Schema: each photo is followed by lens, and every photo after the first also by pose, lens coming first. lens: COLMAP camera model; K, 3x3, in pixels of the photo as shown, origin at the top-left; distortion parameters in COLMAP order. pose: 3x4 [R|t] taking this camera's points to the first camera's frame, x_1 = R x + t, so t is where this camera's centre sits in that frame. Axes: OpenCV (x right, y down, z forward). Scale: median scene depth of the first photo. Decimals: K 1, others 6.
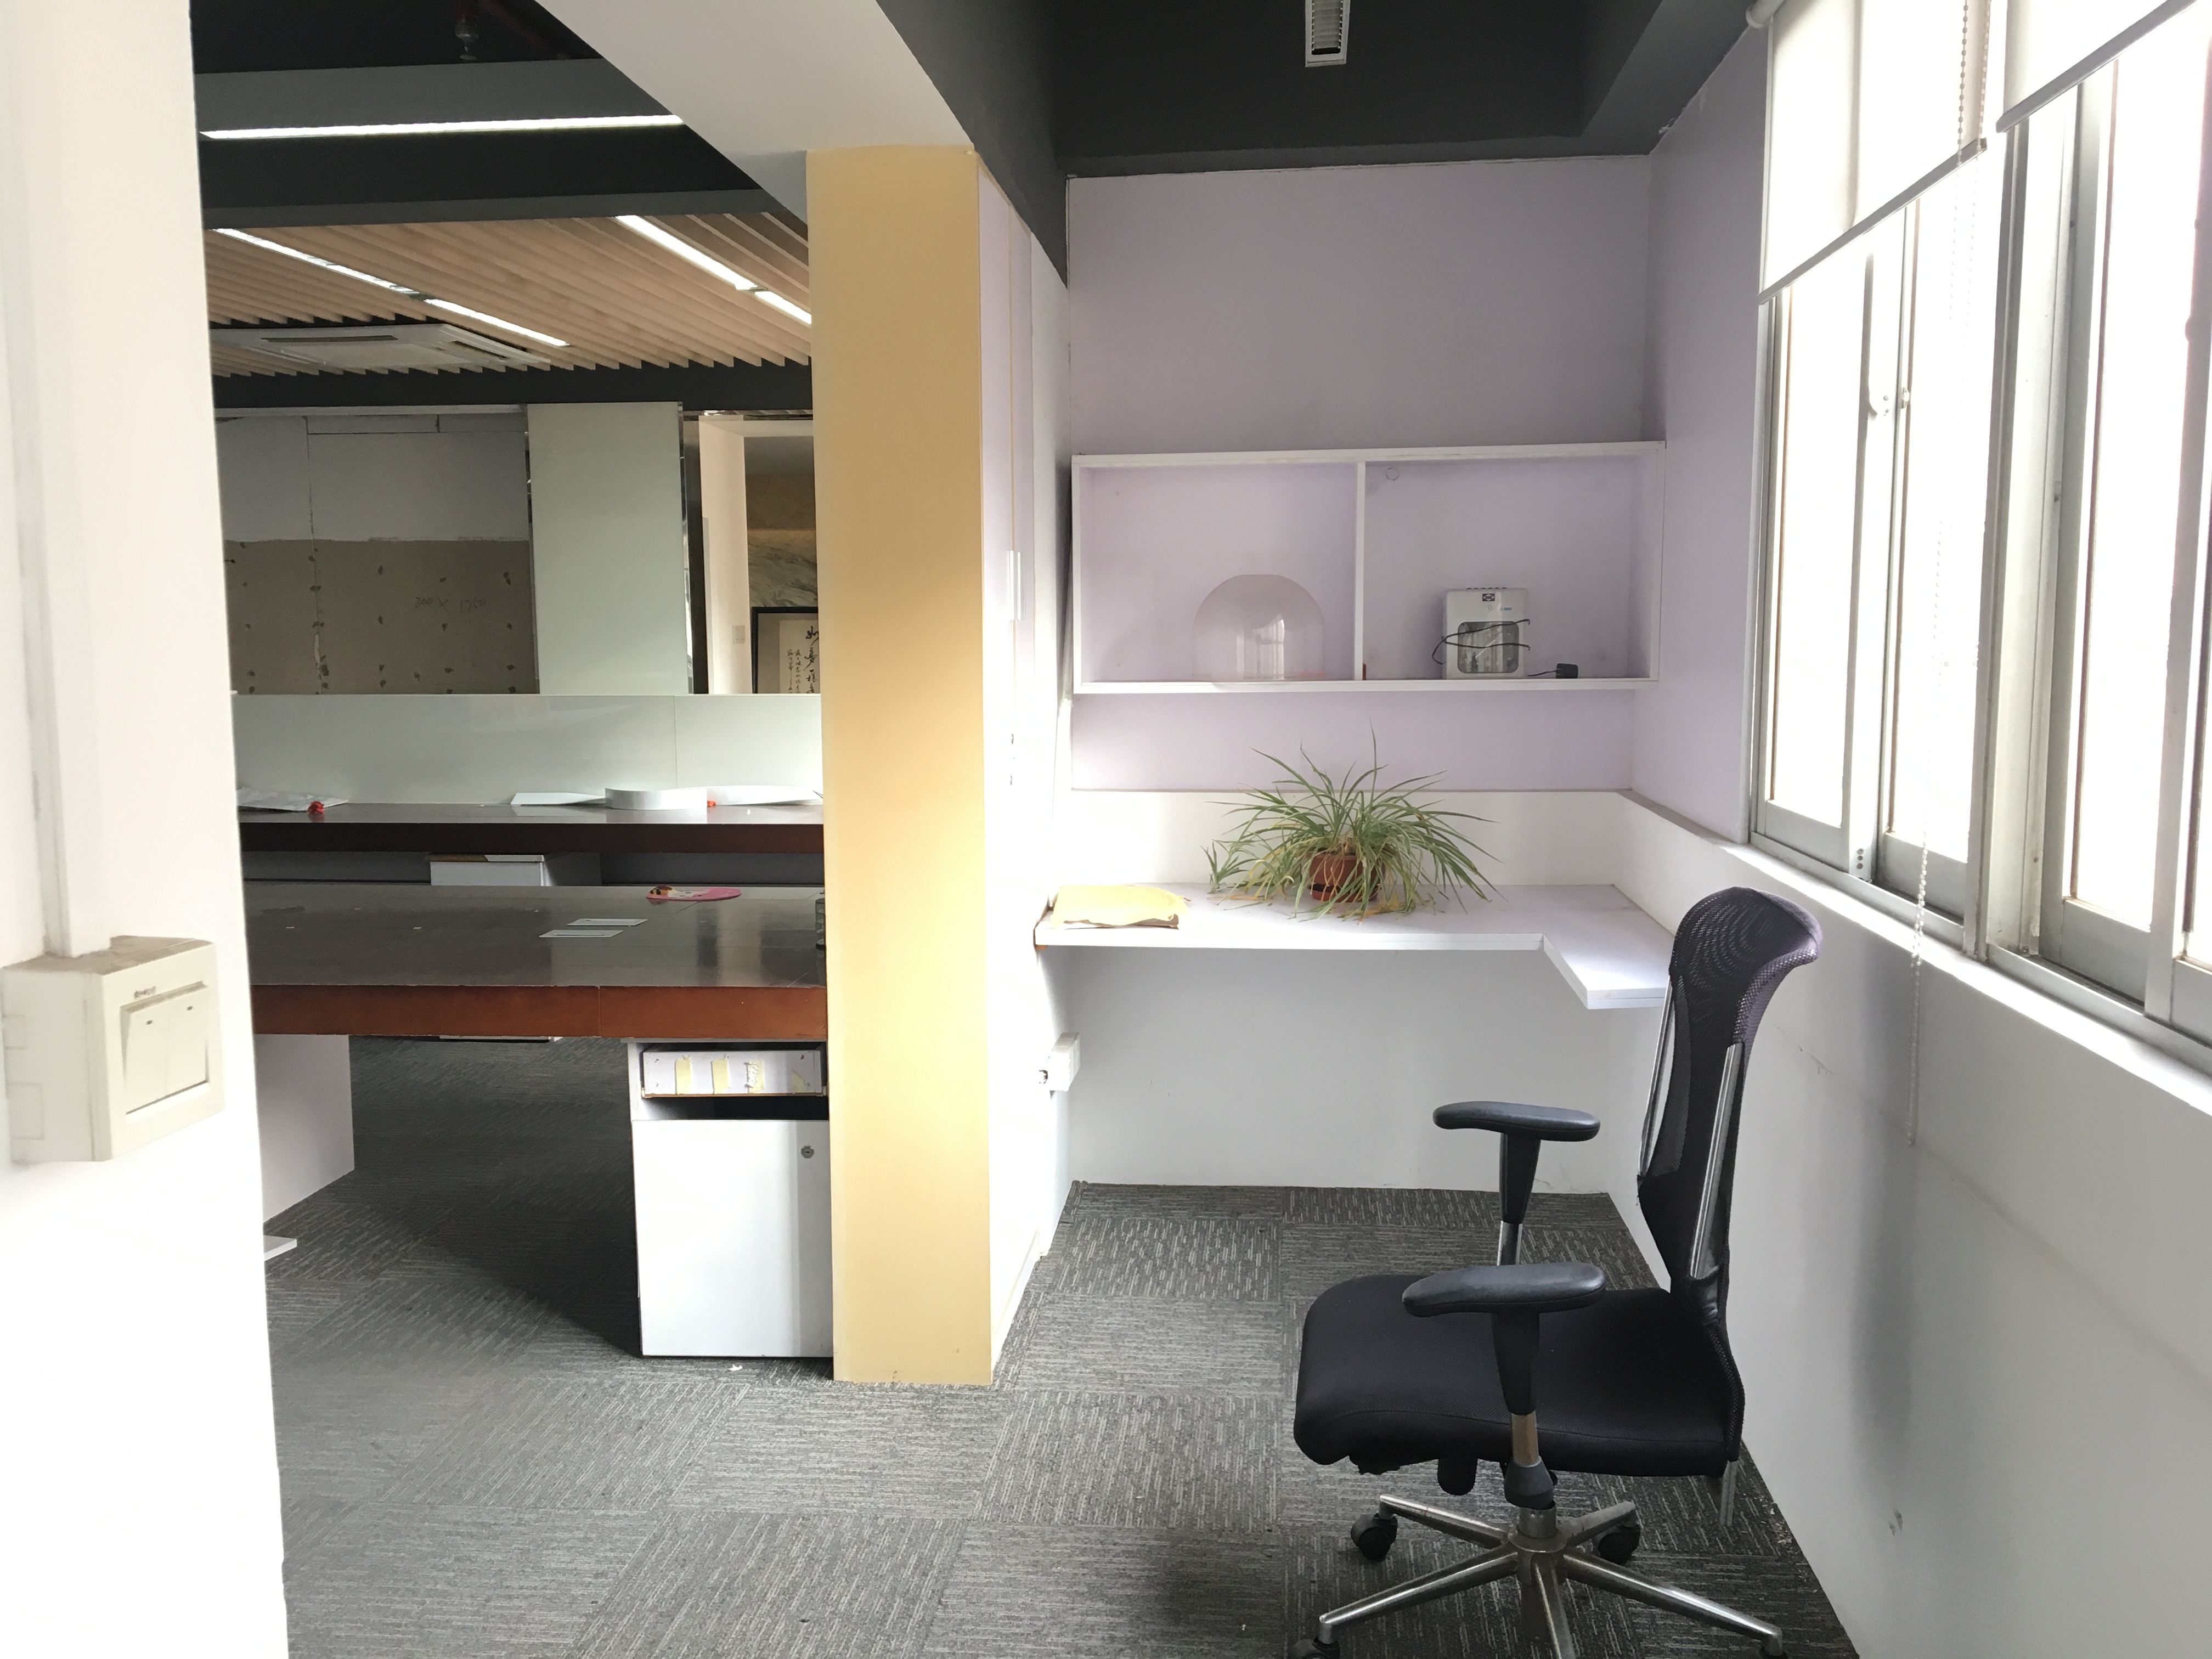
lens RADIAL K [[1867.4, 0, 1108.4], [0, 1867.4, 812.3], [0, 0, 1]] dist [0.054577, -0.043016]
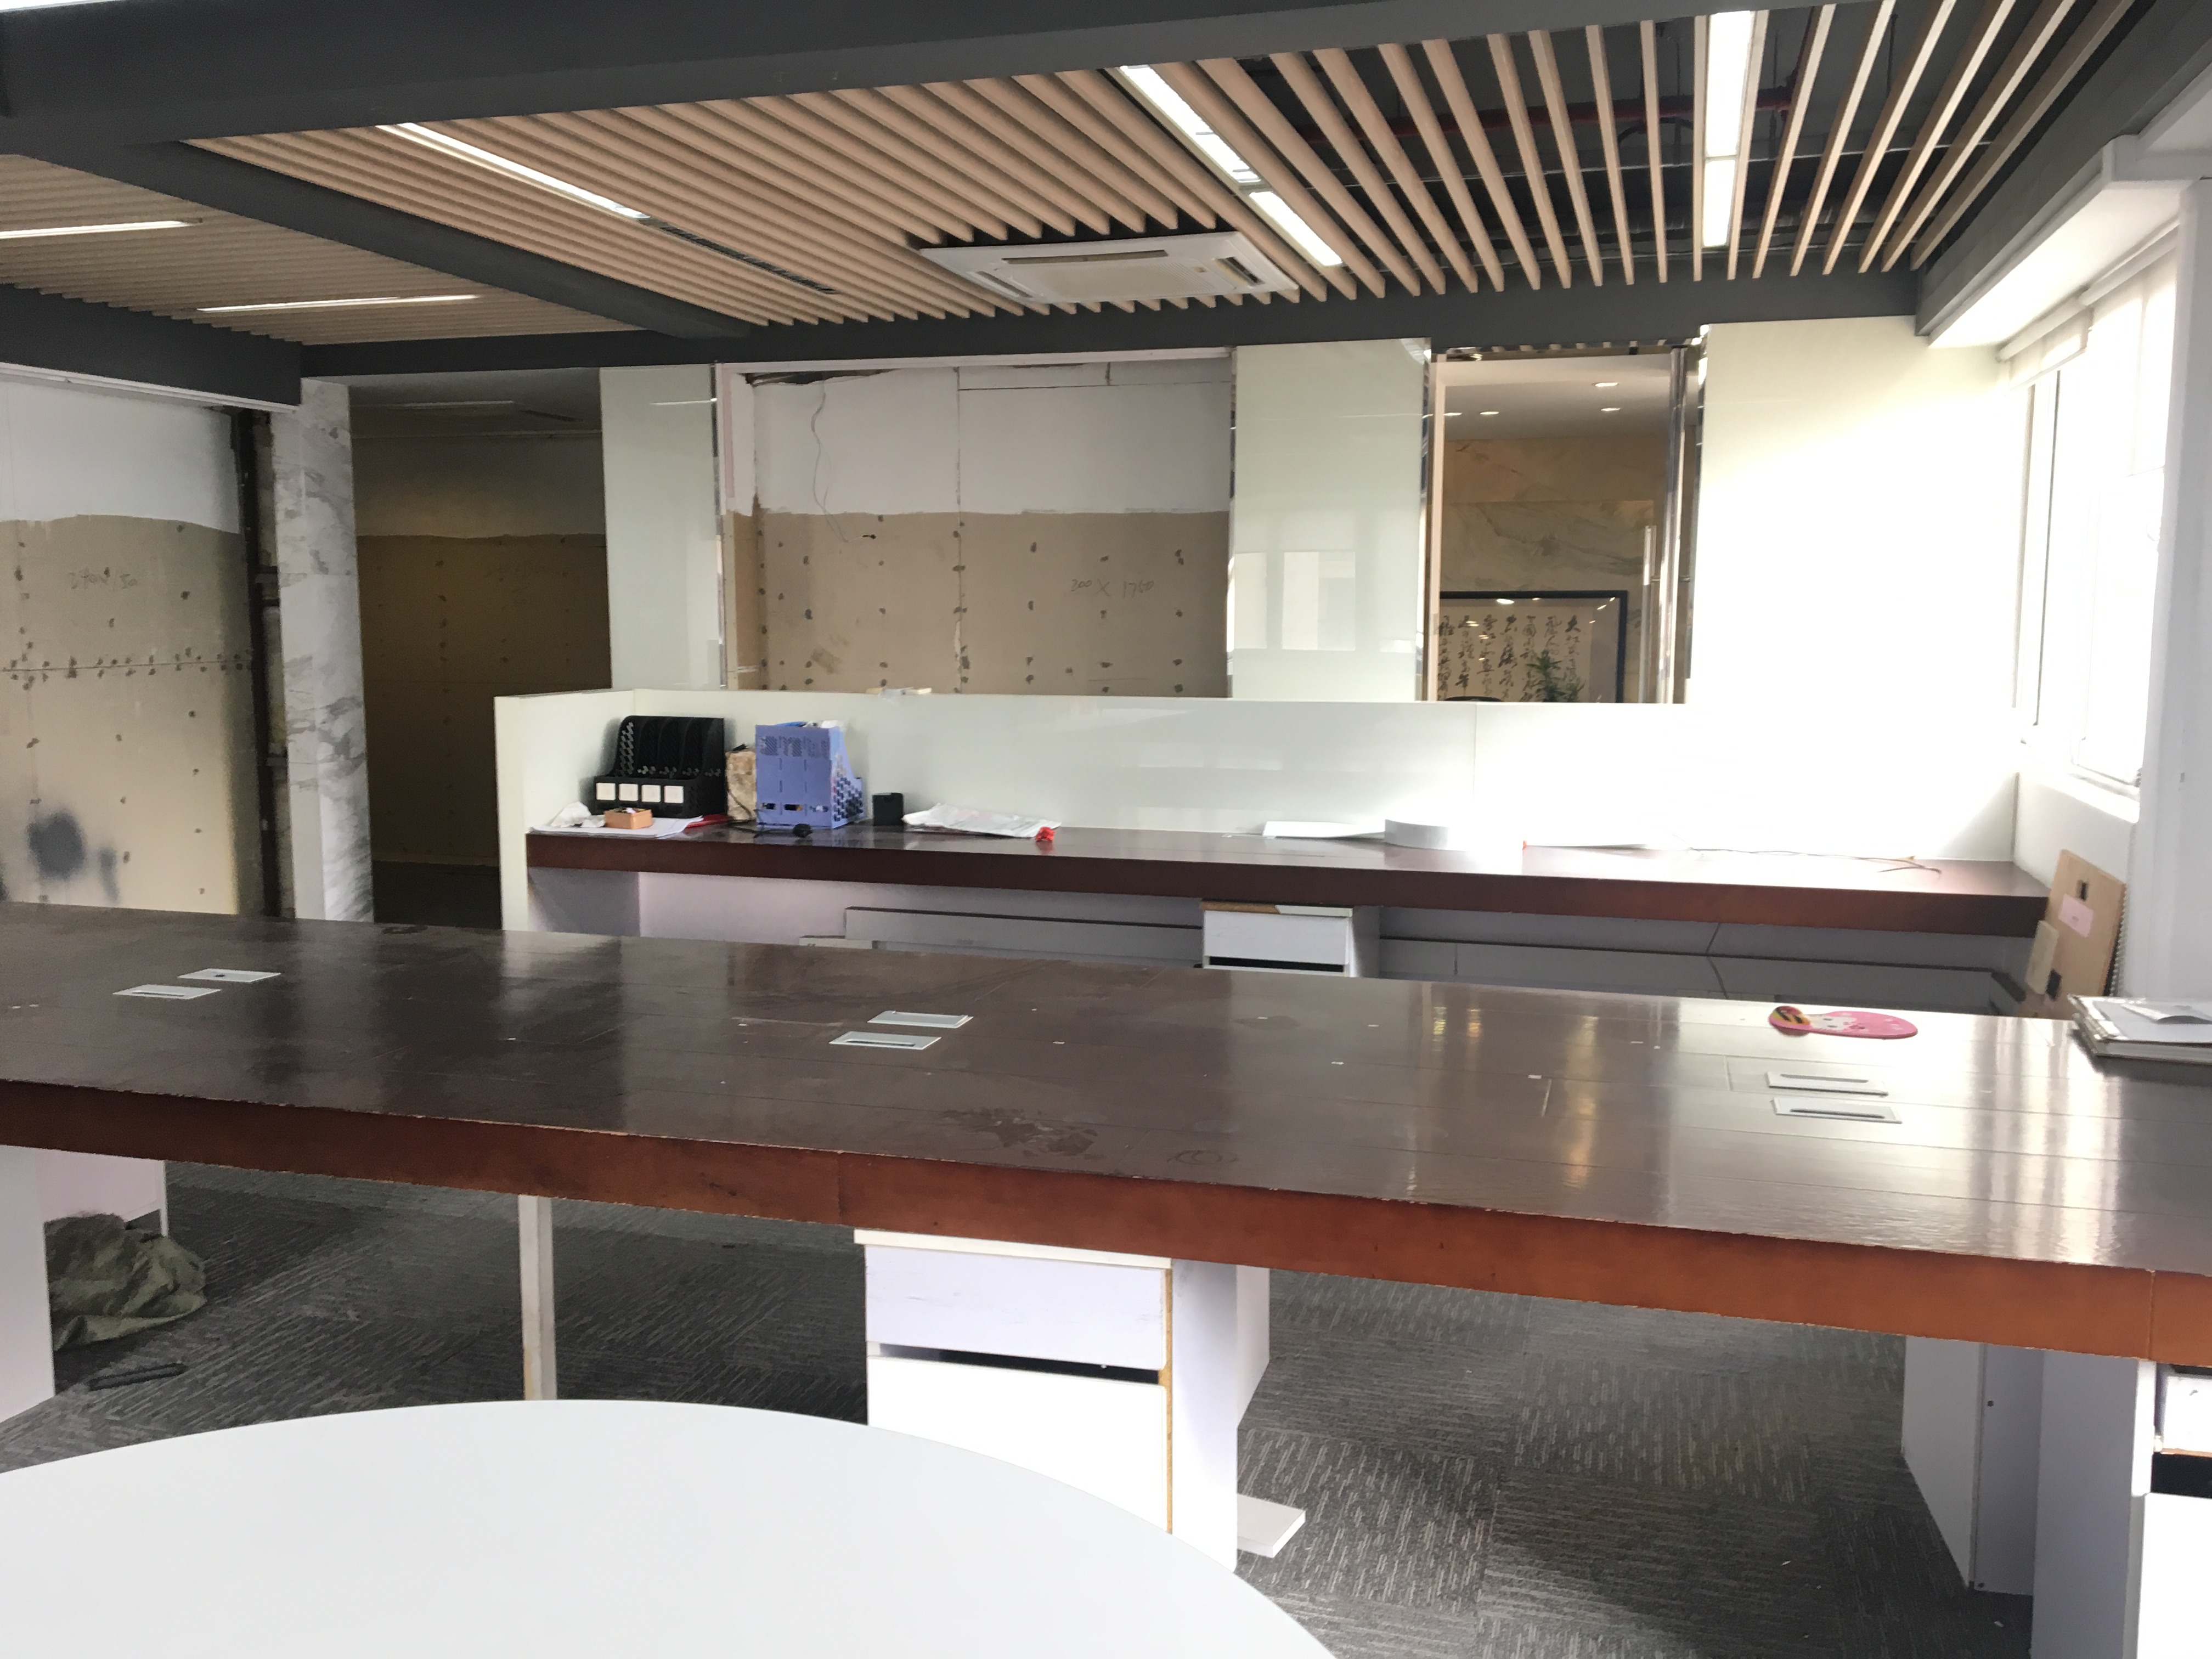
lens RADIAL K [[1867.4, 0, 1113.4], [0, 1867.4, 824.3], [0, 0, 1]] dist [0.054577, -0.043016]
pose [[0.984267, 0.031143, -0.173922, -0.242271], [-0.028951, 0.999466, 0.015129, -0.019566], [0.174300, -0.009856, 0.984643, 0.198615]]
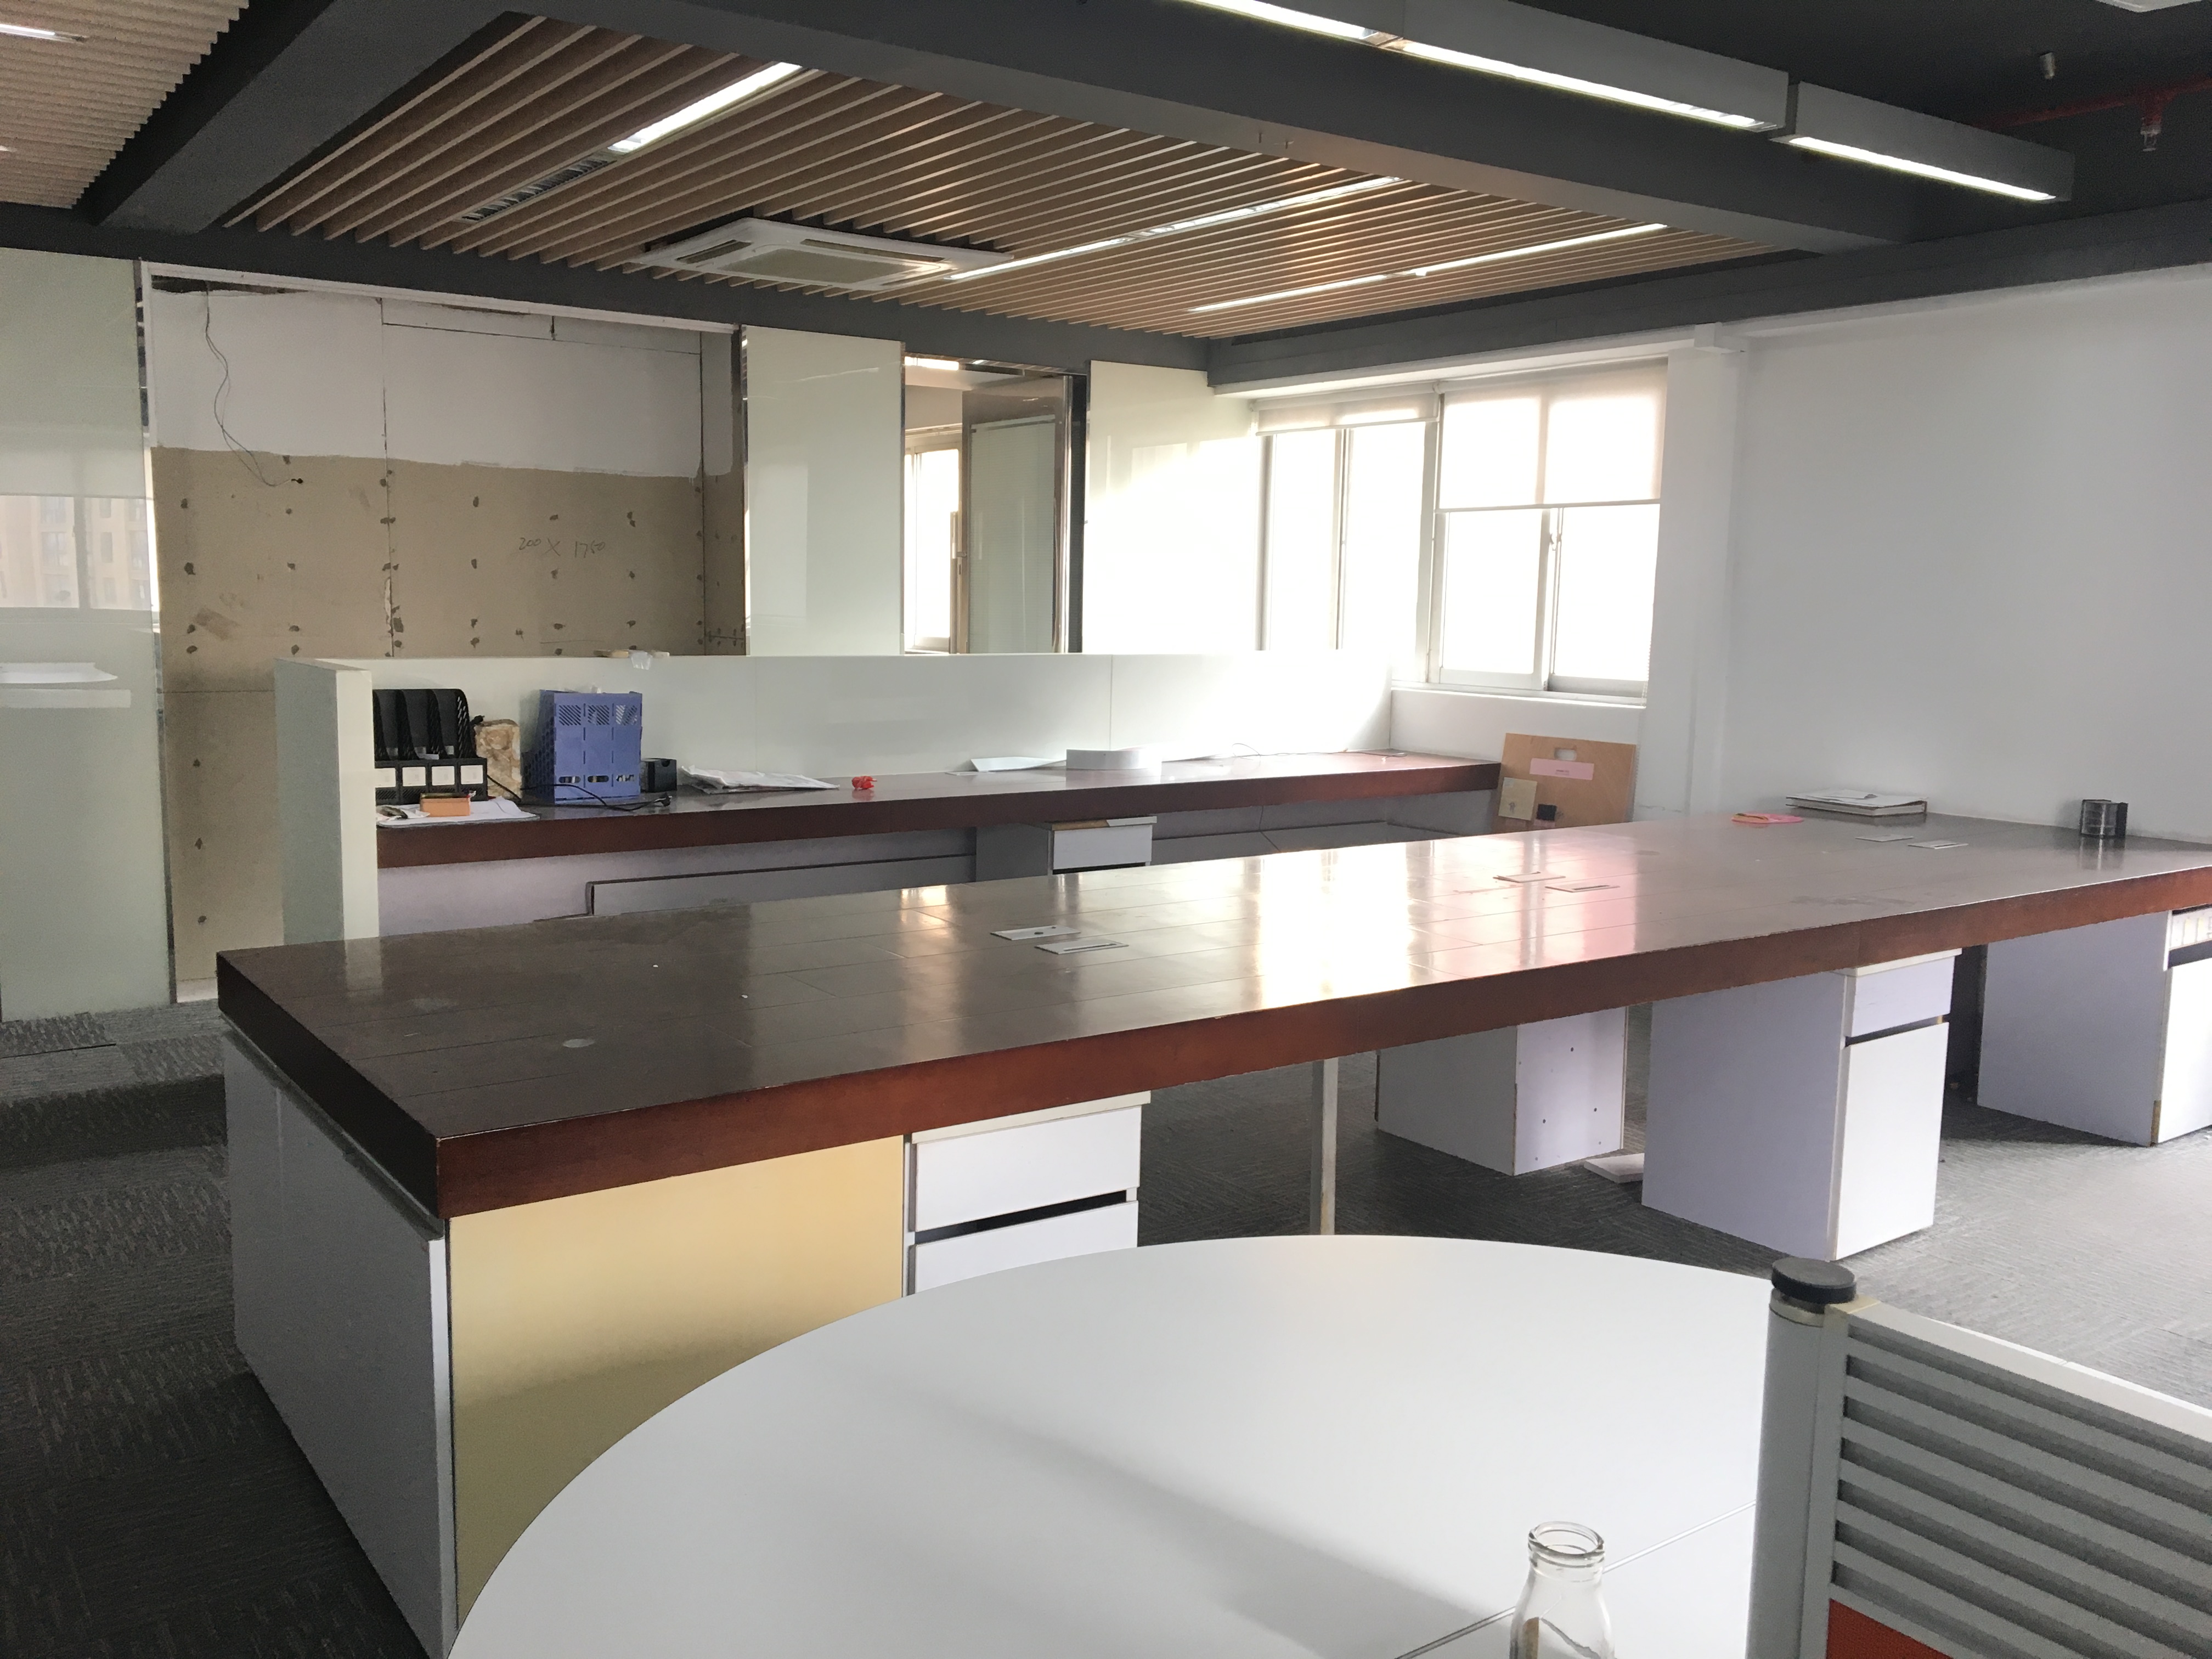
lens RADIAL K [[1867.4, 0, 1117.1], [0, 1867.4, 825.1], [0, 0, 1]] dist [0.054577, -0.043016]
pose [[0.750598, -0.064797, 0.657575, -0.884729], [0.045201, 0.997884, 0.046735, -0.017999], [-0.659212, -0.005356, 0.751938, 0.250474]]
